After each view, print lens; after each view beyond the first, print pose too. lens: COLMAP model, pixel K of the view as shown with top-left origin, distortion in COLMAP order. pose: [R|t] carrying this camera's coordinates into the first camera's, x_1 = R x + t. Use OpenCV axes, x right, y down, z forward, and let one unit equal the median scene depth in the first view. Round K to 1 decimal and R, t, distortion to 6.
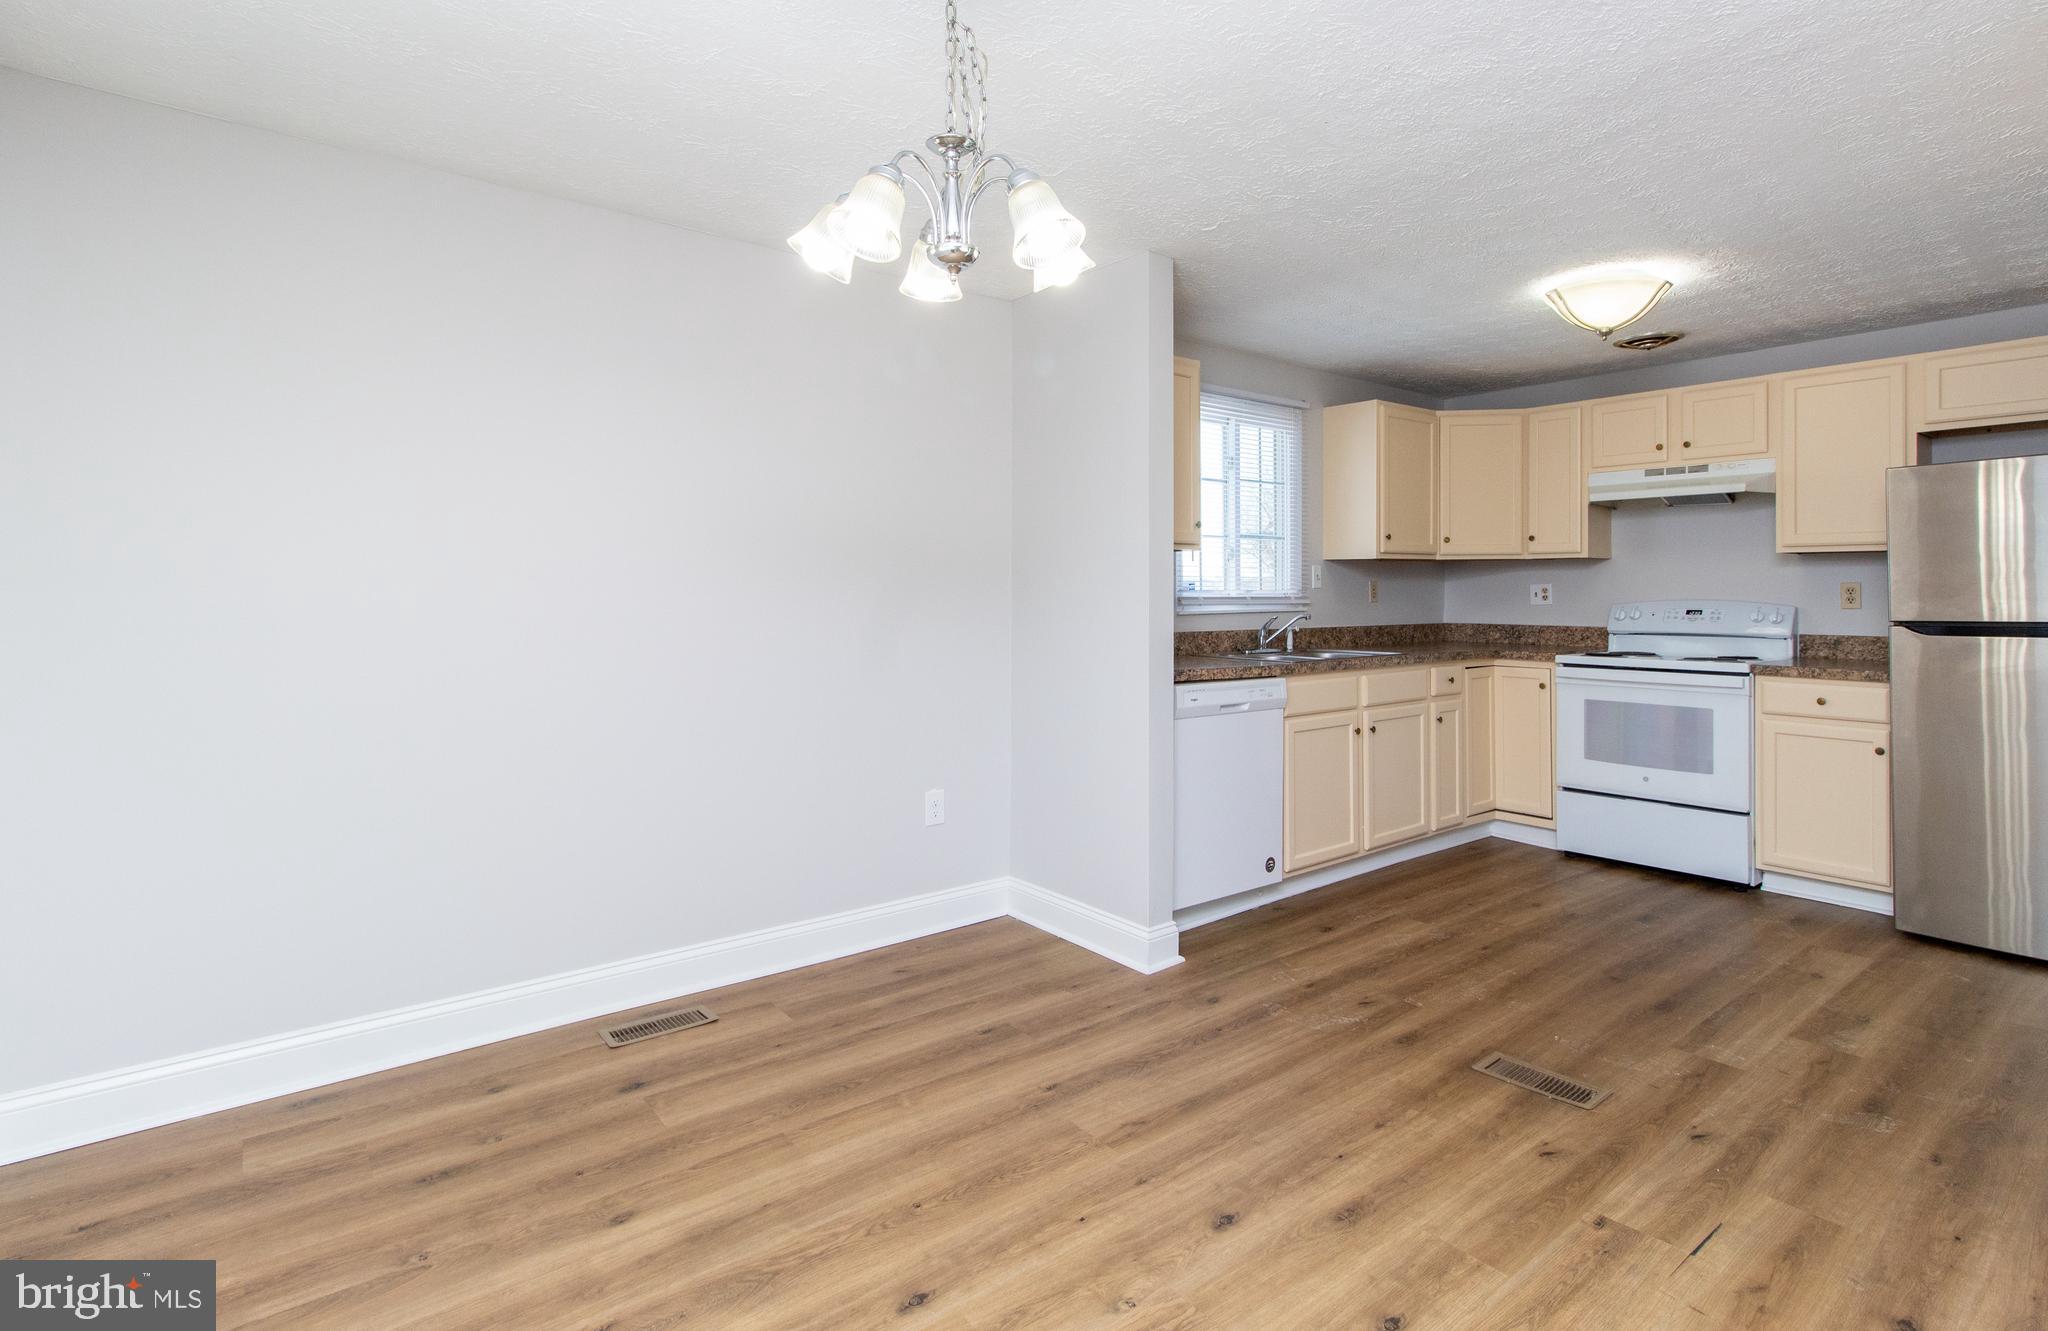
lens RADIAL K [[1016.3, 0, 1030.6], [0, 1016.3, 583.3], [0, 0, 1]] dist [-0.000480, 0.000453]
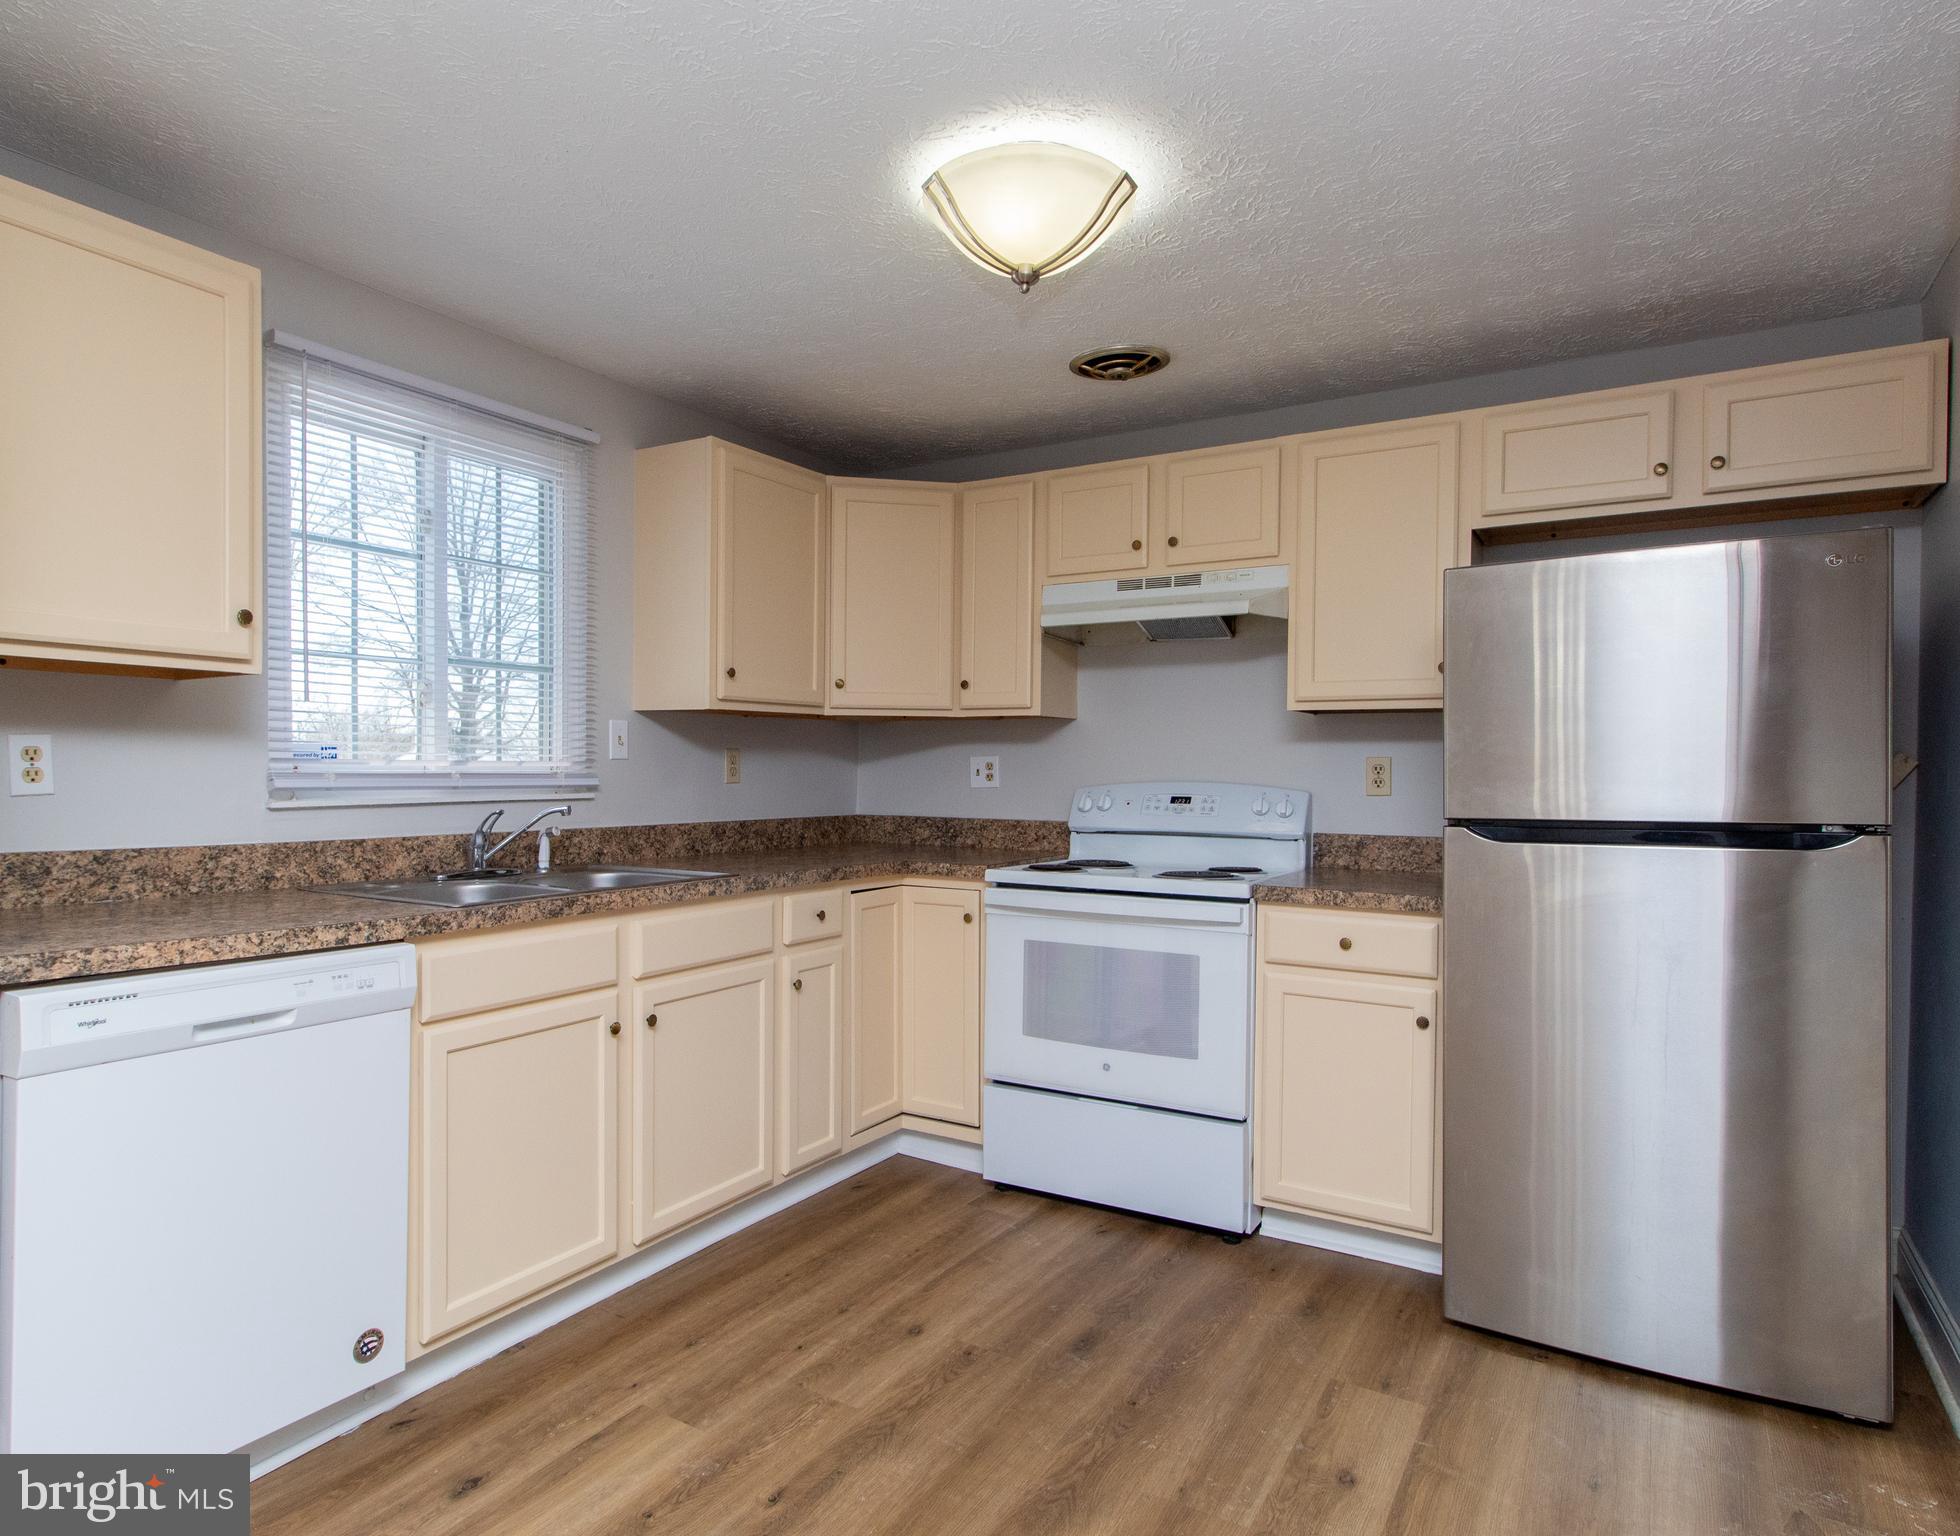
lens RADIAL K [[1141.4, 0, 919.1], [0, 1141.4, 786.3], [0, 0, 1]] dist [0.003685, 0.001875]
pose [[0.945795, 0.001539, 0.324761, 0.262946], [-0.009385, 0.999701, 0.022597, 0.004452], [-0.324629, -0.024420, 0.945526, 0.369553]]
